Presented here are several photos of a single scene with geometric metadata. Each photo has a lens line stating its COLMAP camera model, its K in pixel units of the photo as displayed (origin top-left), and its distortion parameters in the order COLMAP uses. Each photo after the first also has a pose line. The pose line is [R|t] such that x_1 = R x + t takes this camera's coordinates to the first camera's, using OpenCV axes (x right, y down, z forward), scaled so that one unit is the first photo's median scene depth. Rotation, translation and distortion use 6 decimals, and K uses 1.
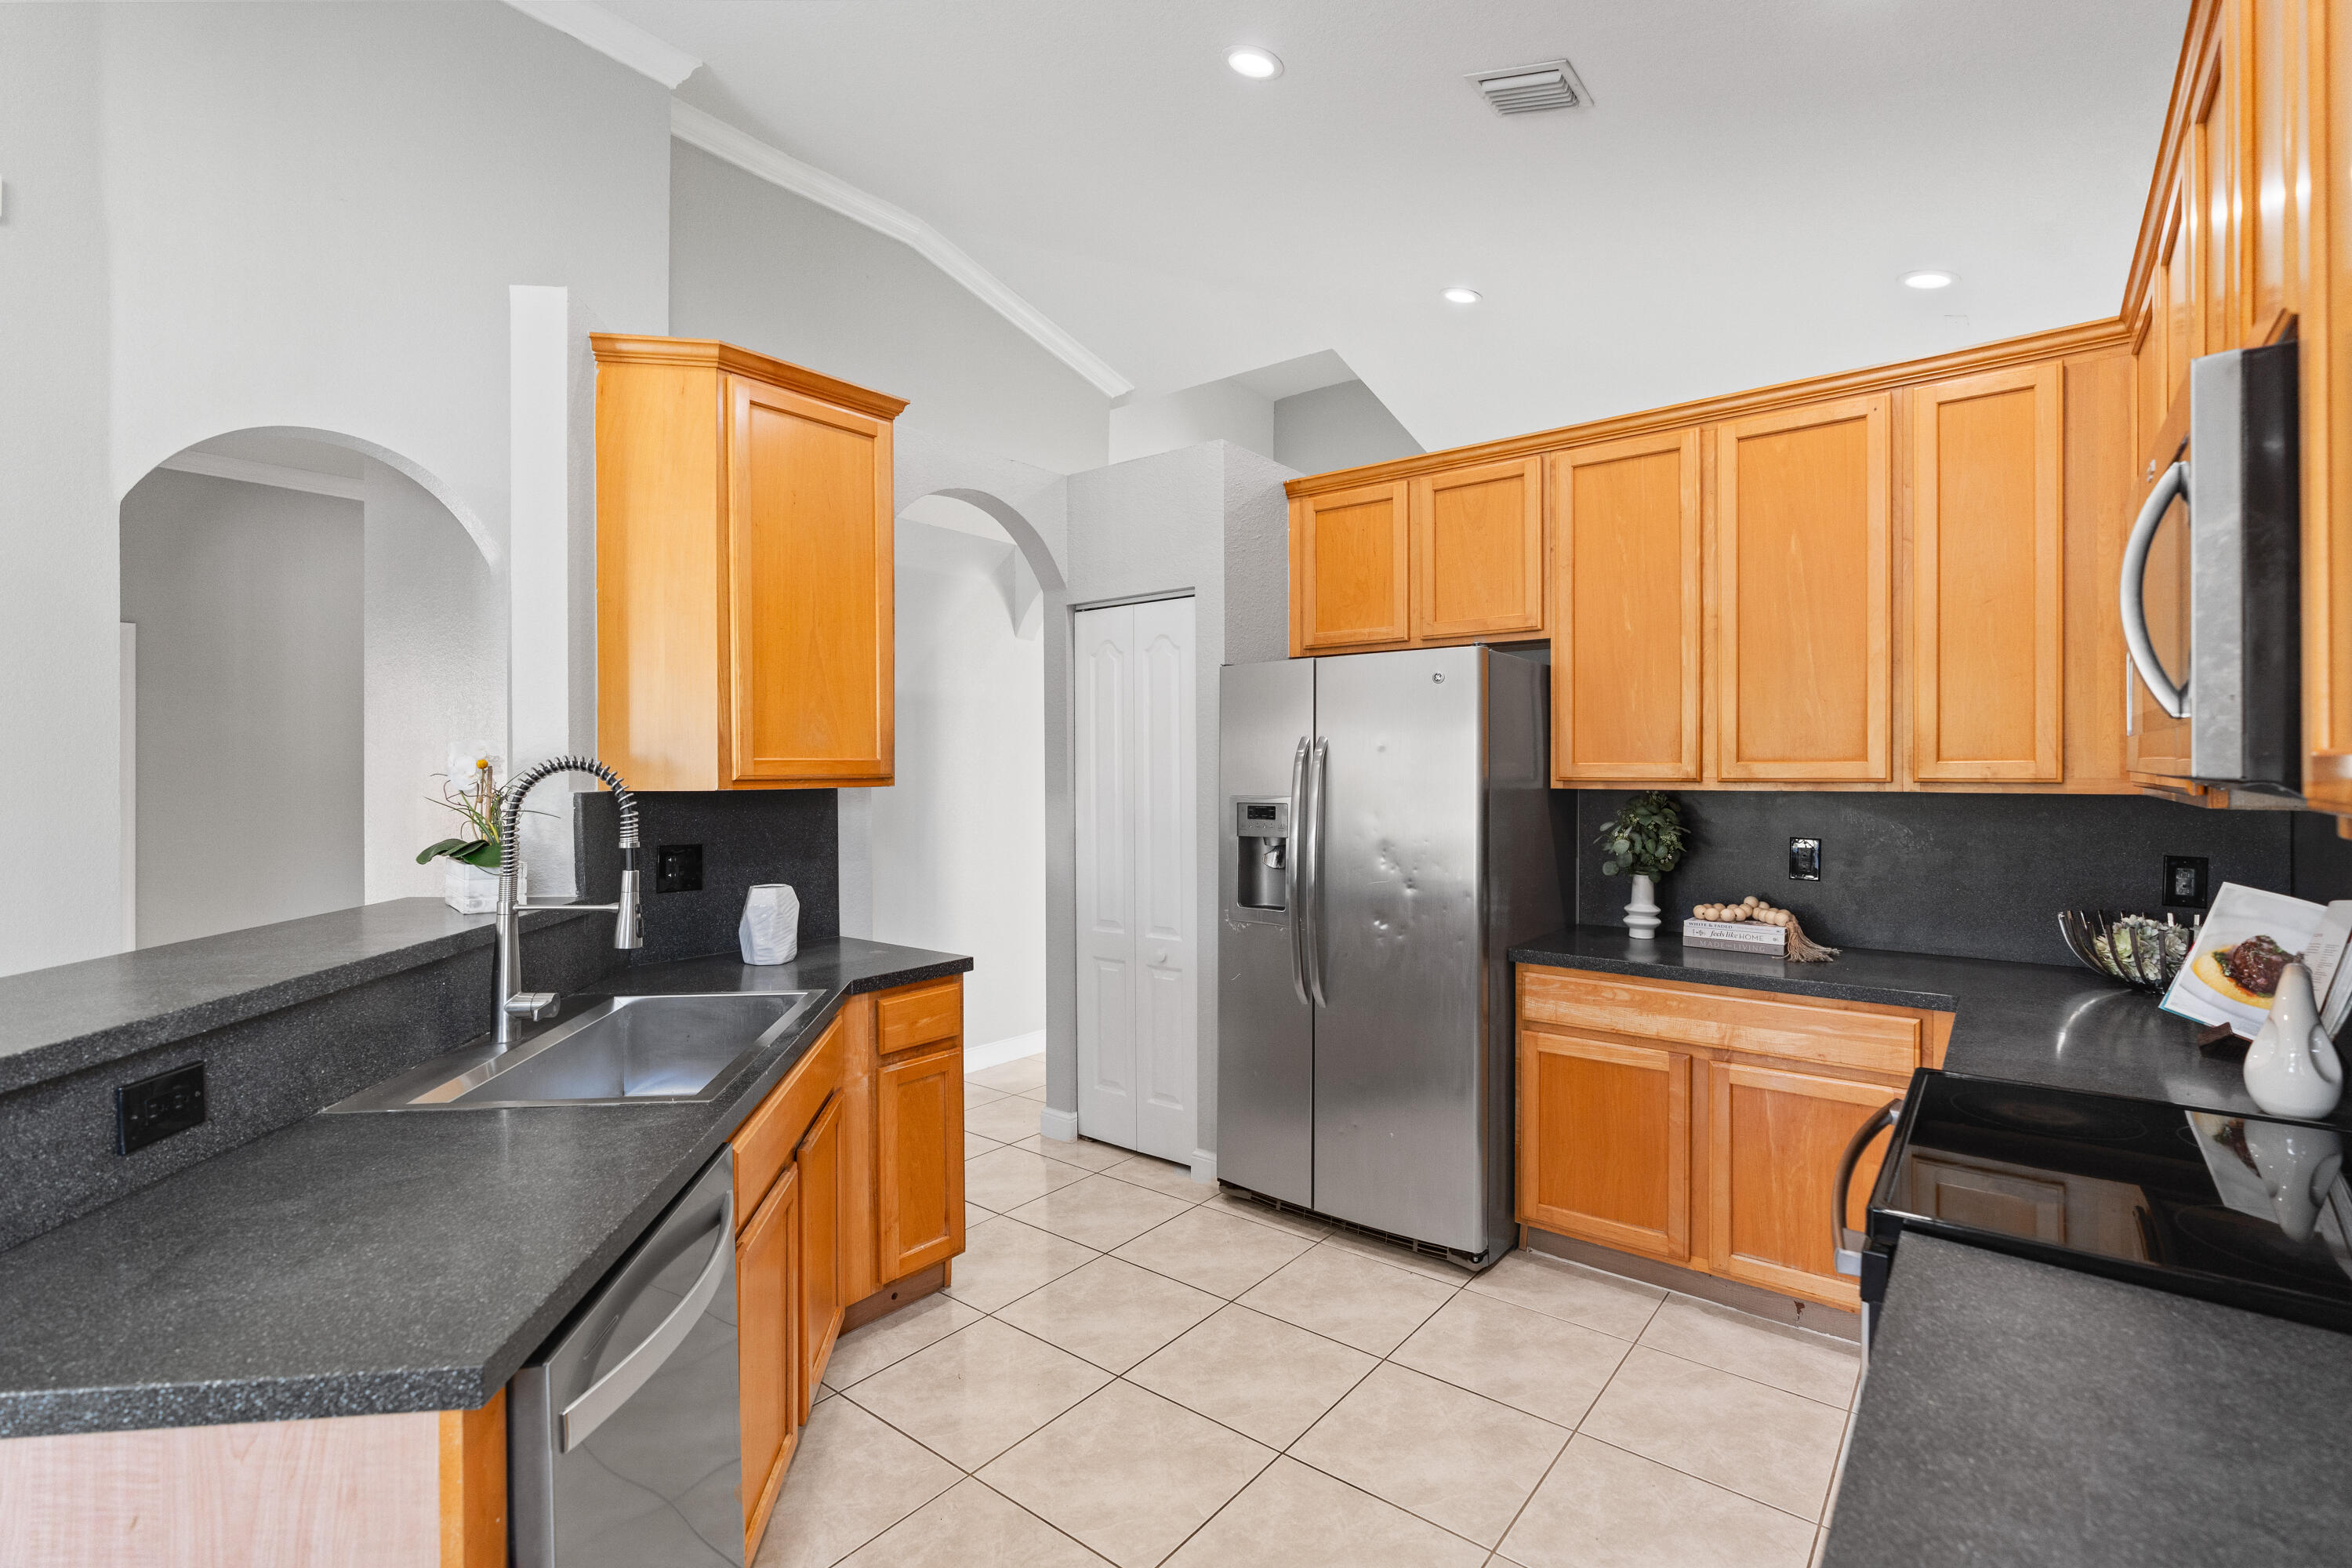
lens RADIAL K [[1070.4, 0, 1176.6], [0, 1070.4, 775.4], [0, 0, 1]] dist [-0.002322, 0.000397]
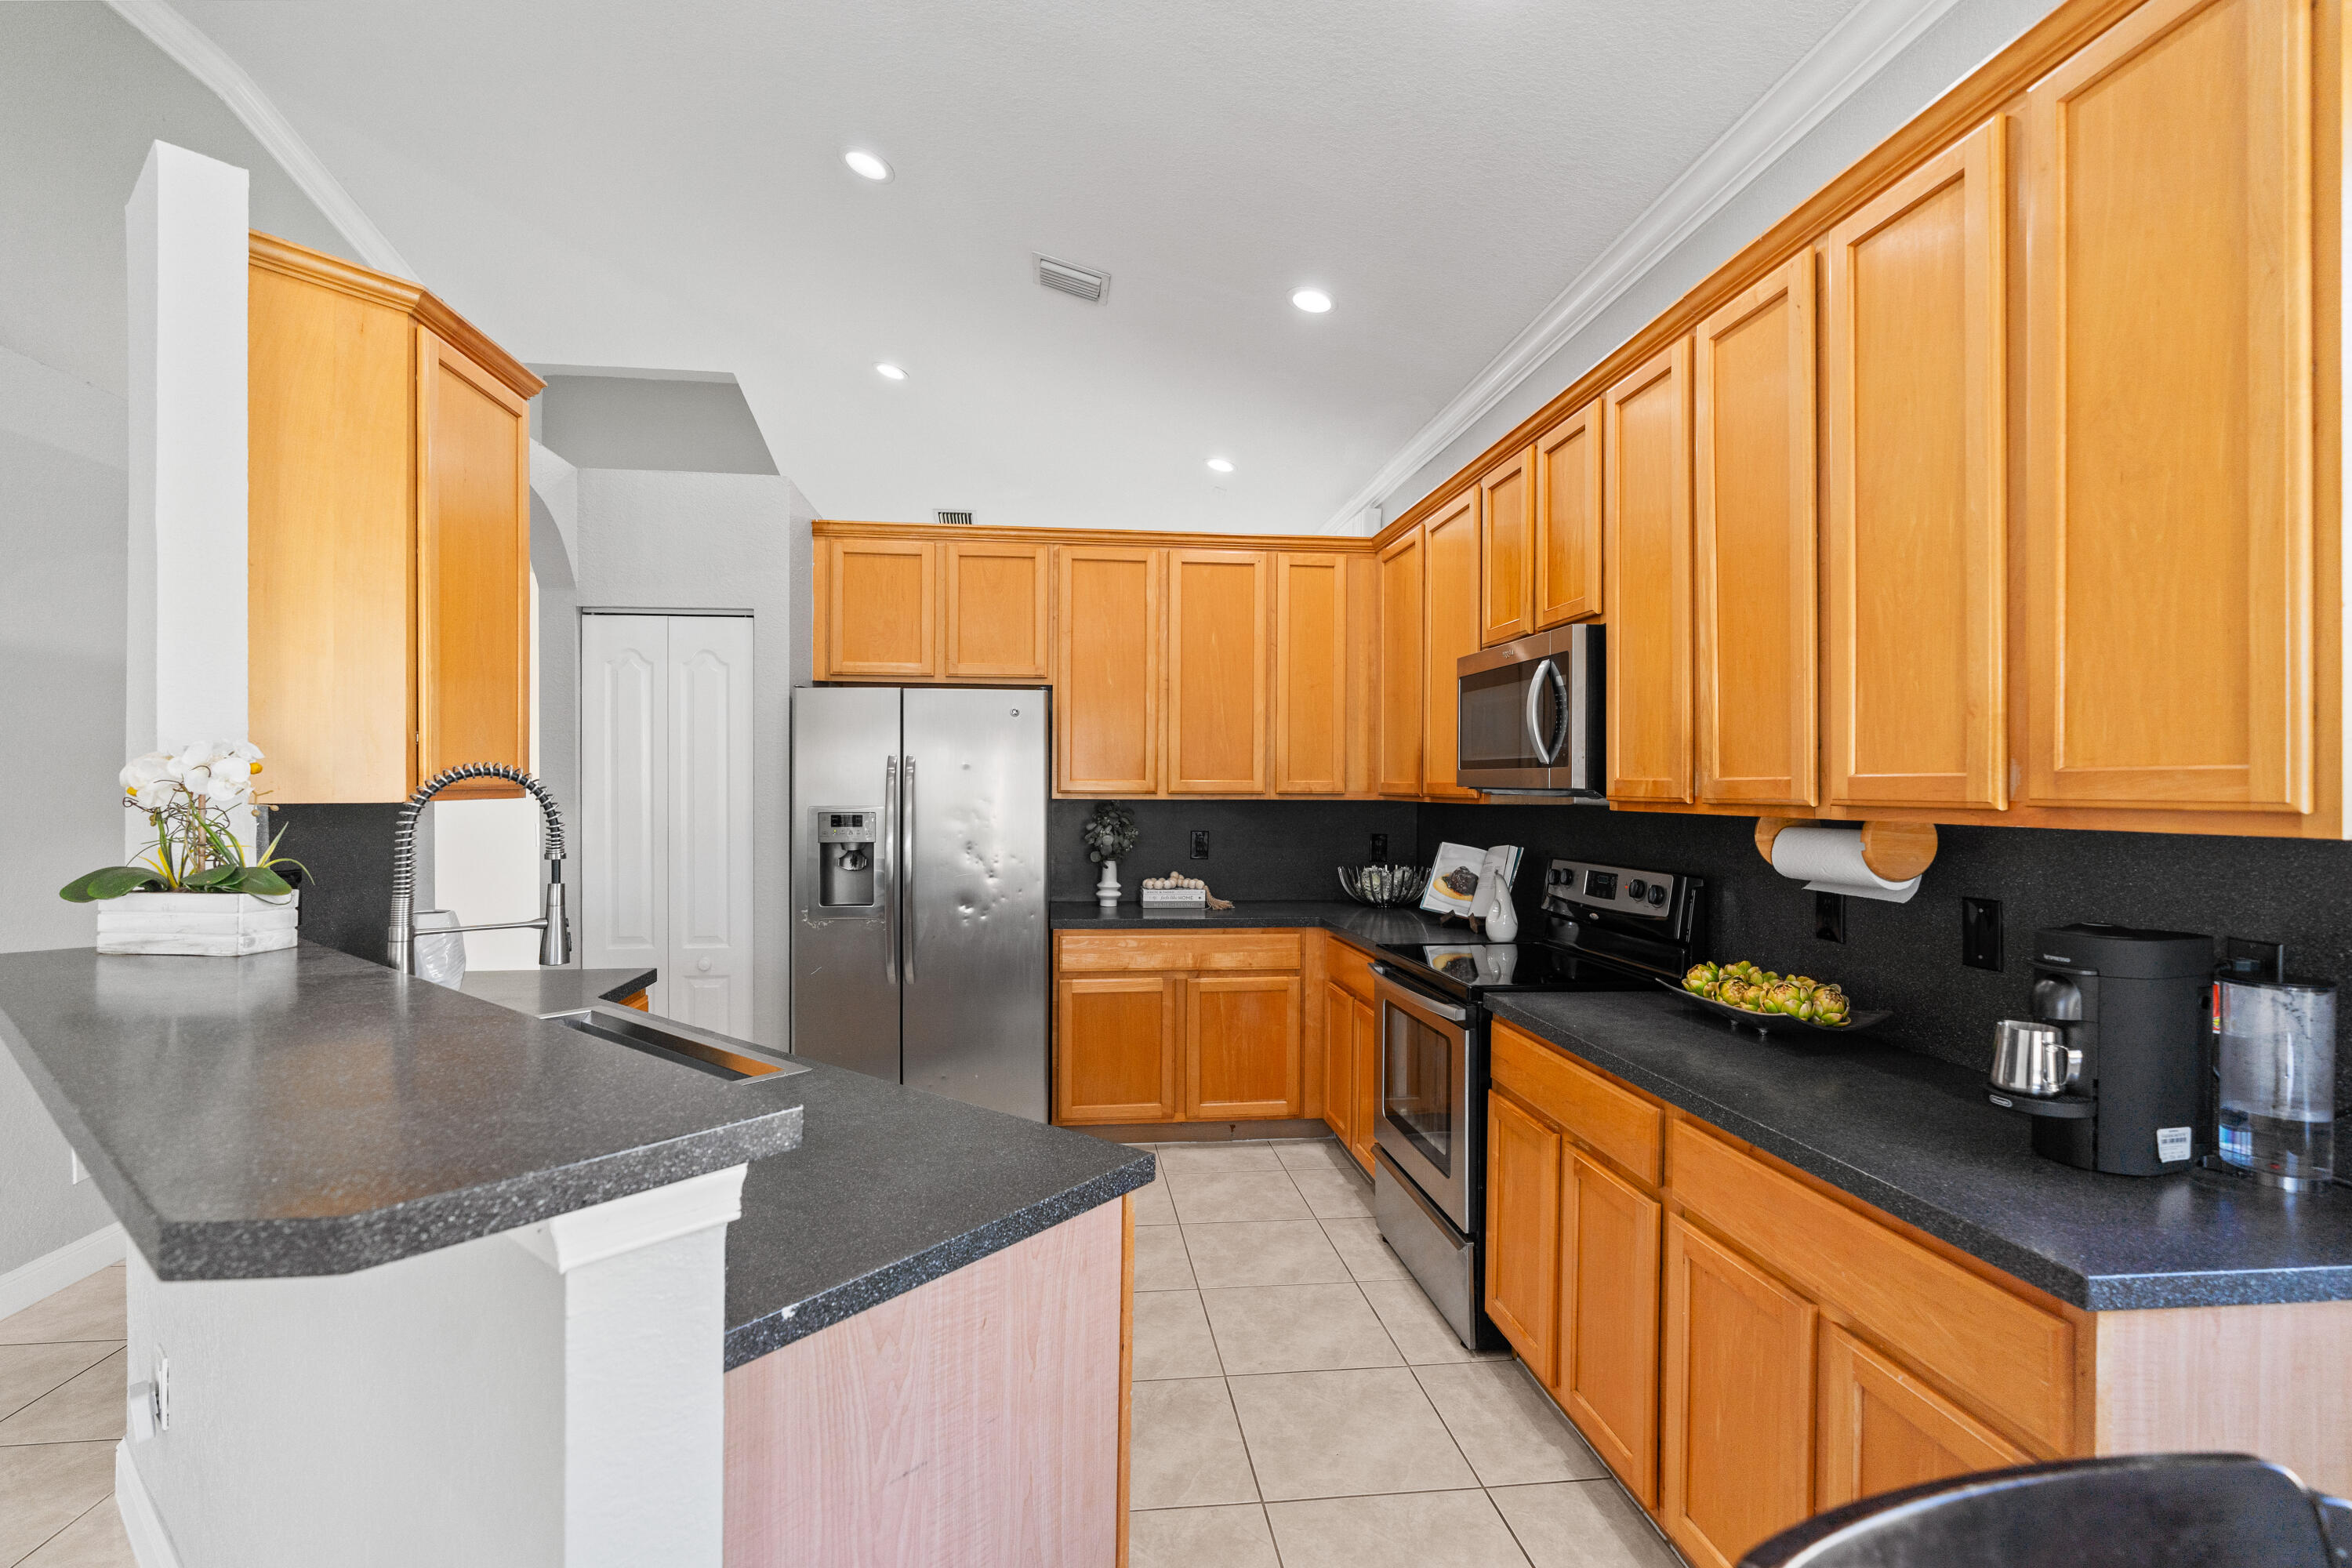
lens RADIAL K [[1070.4, 0, 1172.1], [0, 1070.4, 790.3], [0, 0, 1]] dist [-0.002322, 0.000397]
pose [[0.708855, 0.002406, 0.705350, -0.521372], [-0.001918, 0.999997, -0.001483, 0.003939], [-0.705352, -0.000301, 0.708858, -0.043556]]
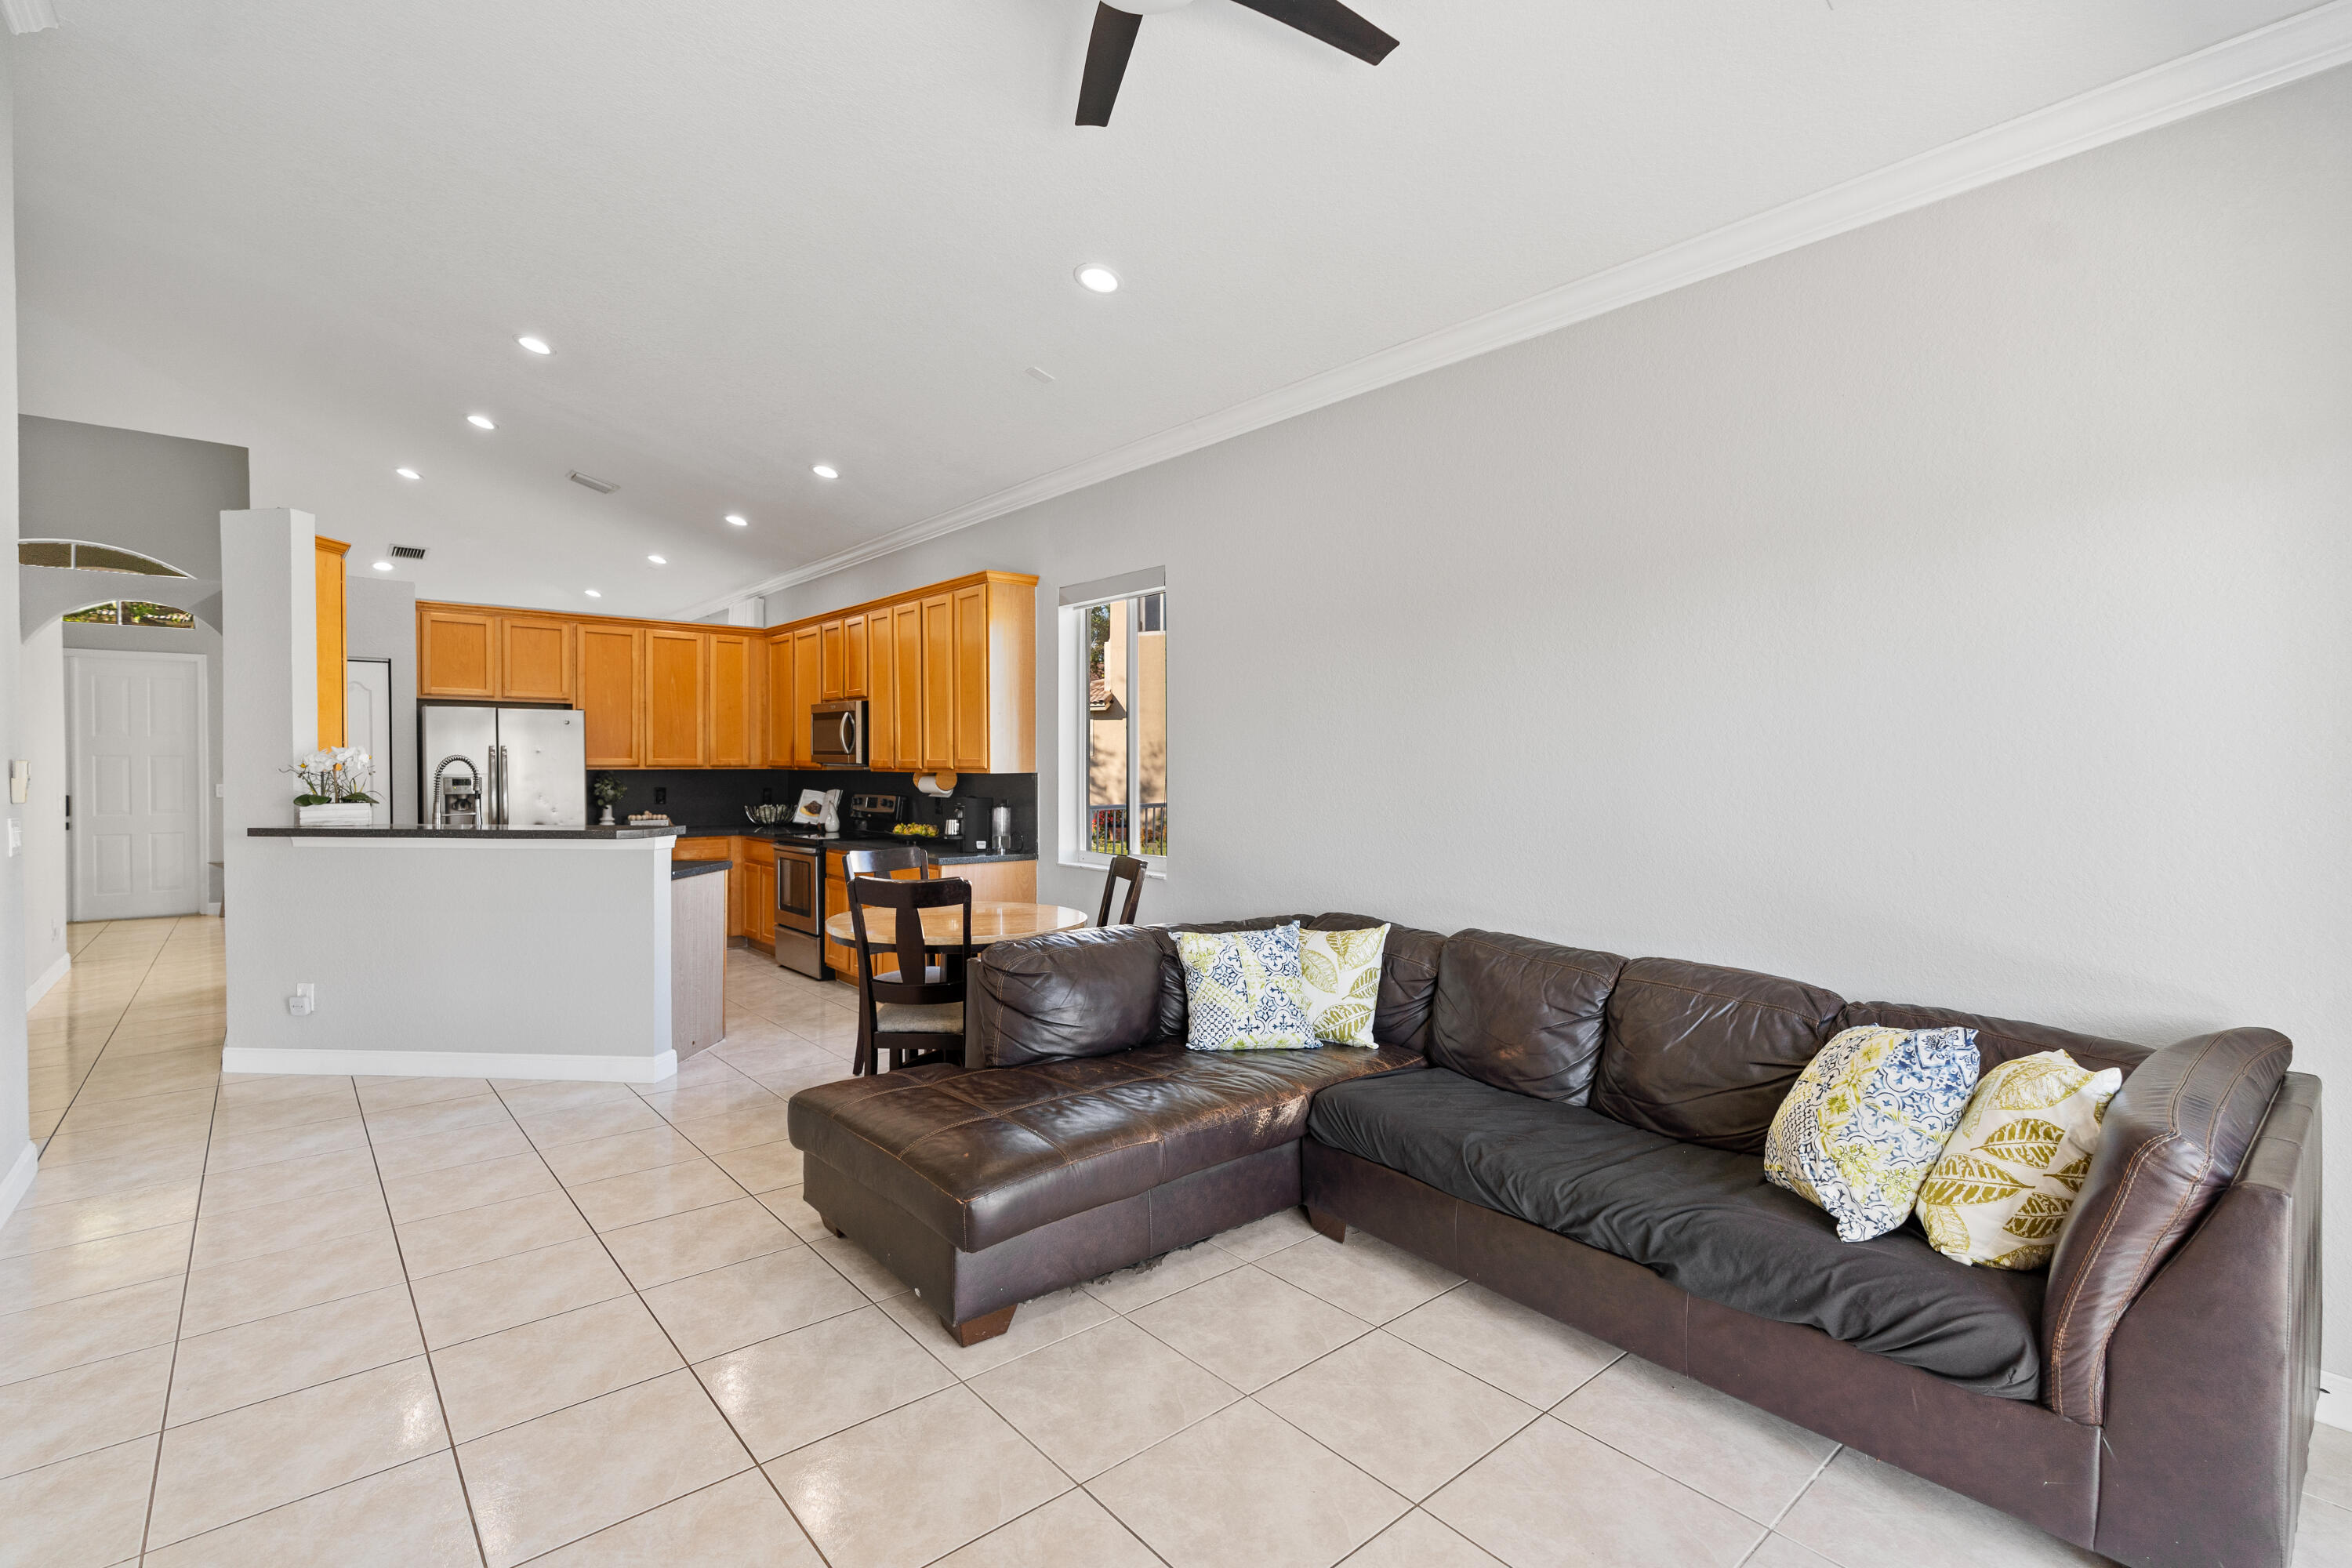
lens RADIAL K [[1070.4, 0, 1169.4], [0, 1070.4, 781.9], [0, 0, 1]] dist [-0.002322, 0.000397]
pose [[0.197797, -0.017054, 0.980095, -1.793206], [0.001875, 0.999853, 0.017020, 0.003016], [-0.980241, -0.001529, 0.197800, -0.767635]]
